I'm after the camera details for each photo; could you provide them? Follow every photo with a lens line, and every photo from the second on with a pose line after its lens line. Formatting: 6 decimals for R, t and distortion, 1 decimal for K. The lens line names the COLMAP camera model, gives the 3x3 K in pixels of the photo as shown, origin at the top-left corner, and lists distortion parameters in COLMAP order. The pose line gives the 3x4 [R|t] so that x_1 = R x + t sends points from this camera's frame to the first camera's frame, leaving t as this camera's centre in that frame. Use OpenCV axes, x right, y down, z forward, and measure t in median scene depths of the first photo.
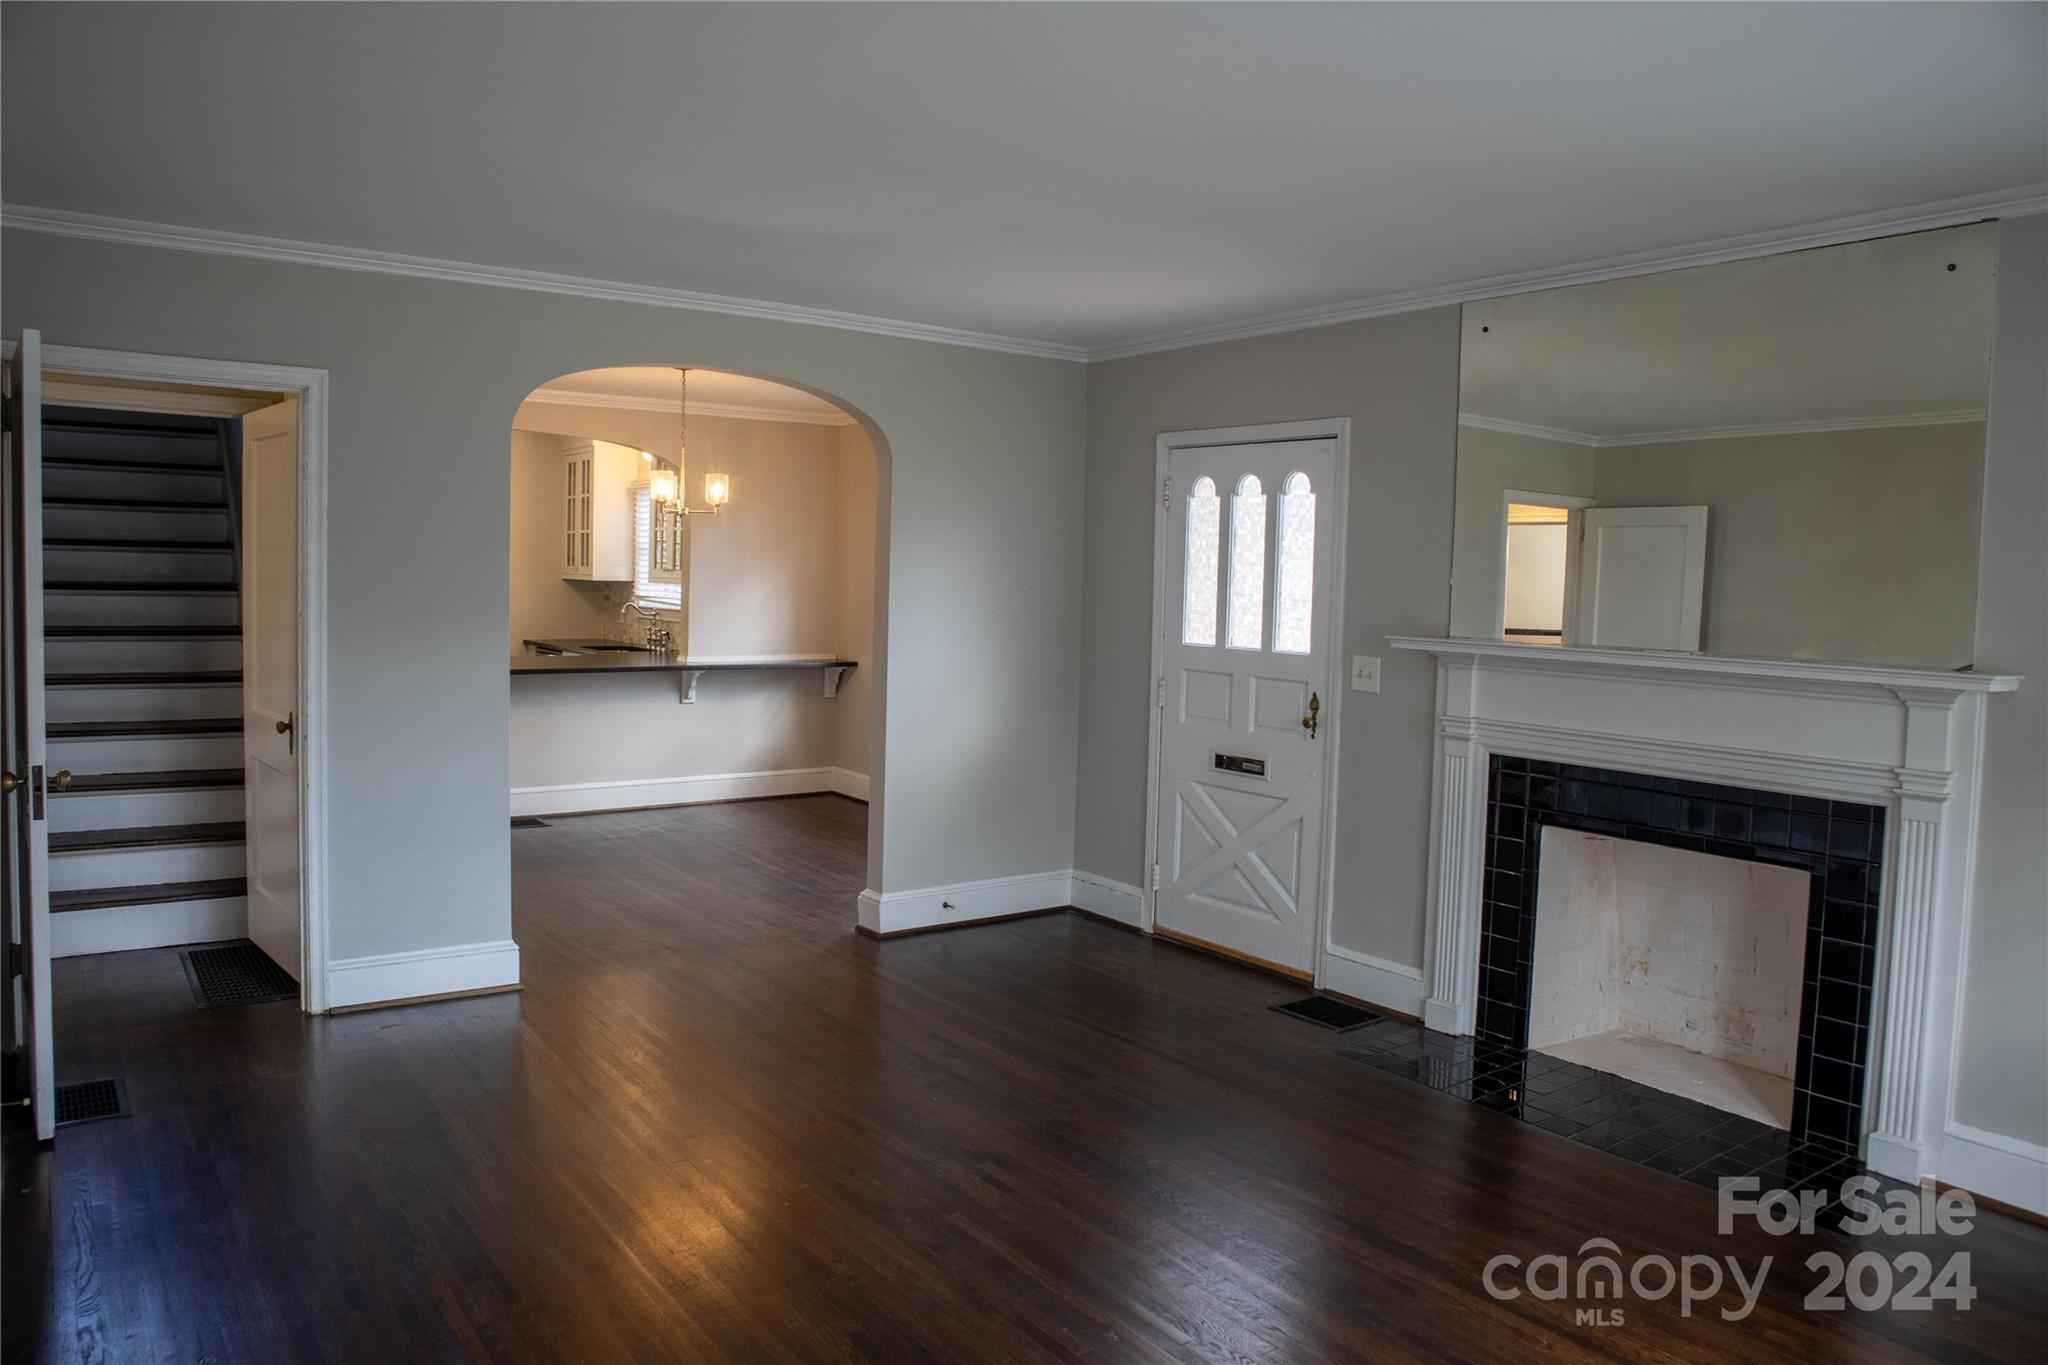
lens RADIAL K [[1423.1, 0, 1024.0], [0, 1423.1, 682.5], [0, 0, 1]] dist [-0.129438, 0.092252]
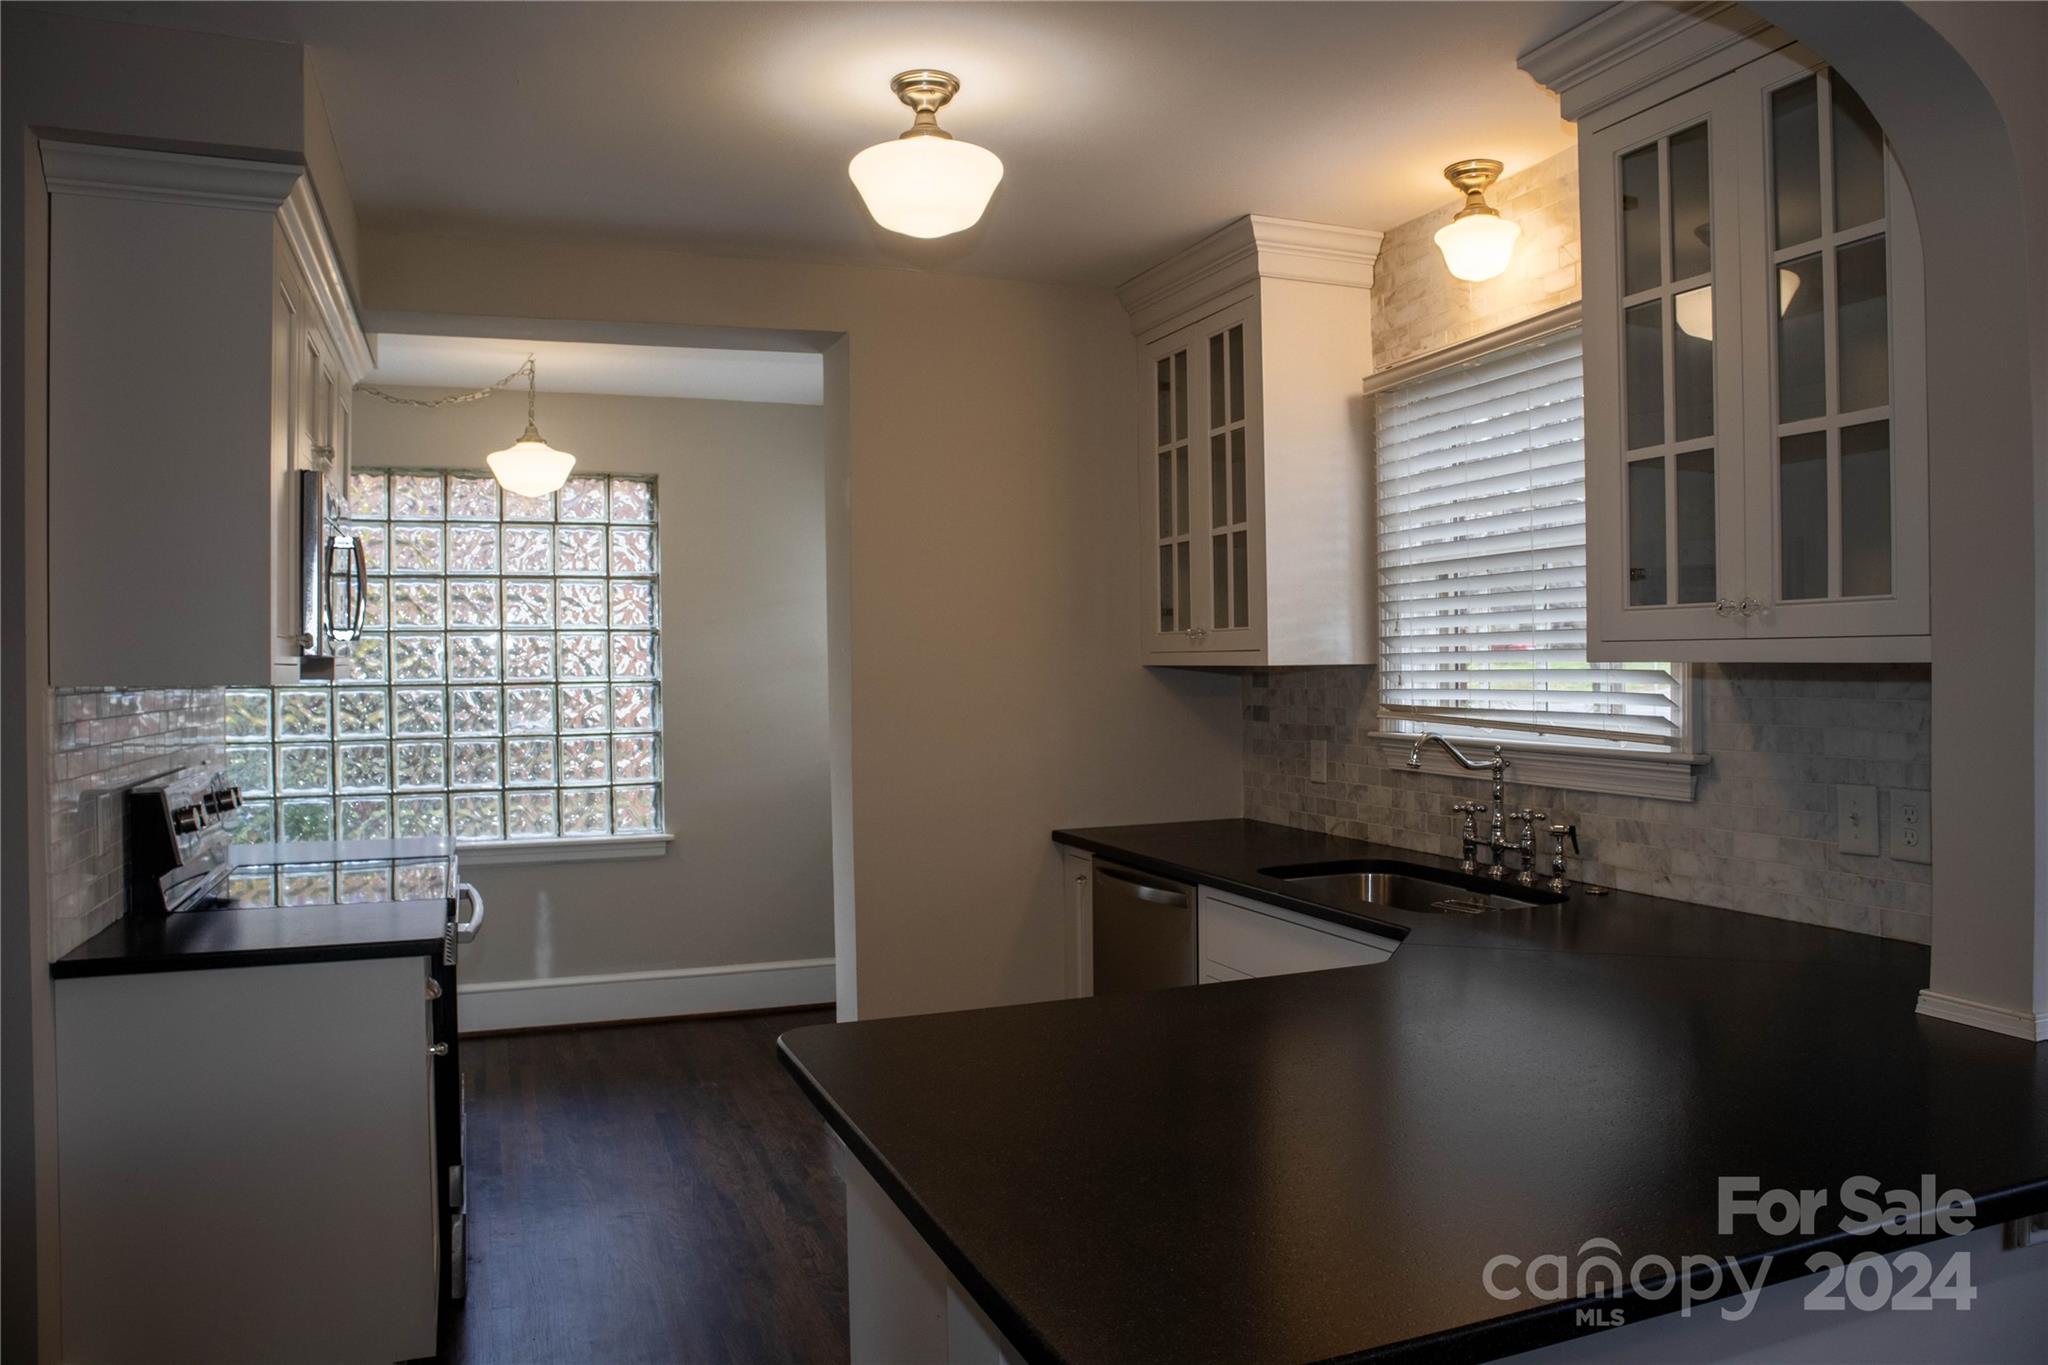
lens RADIAL K [[1423.1, 0, 1024.0], [0, 1423.1, 682.5], [0, 0, 1]] dist [-0.129438, 0.092252]
pose [[0.964309, -0.036631, -0.262233, -0.282634], [0.020134, 0.997661, -0.065322, -0.048764], [0.264013, 0.057711, 0.962791, 0.672852]]
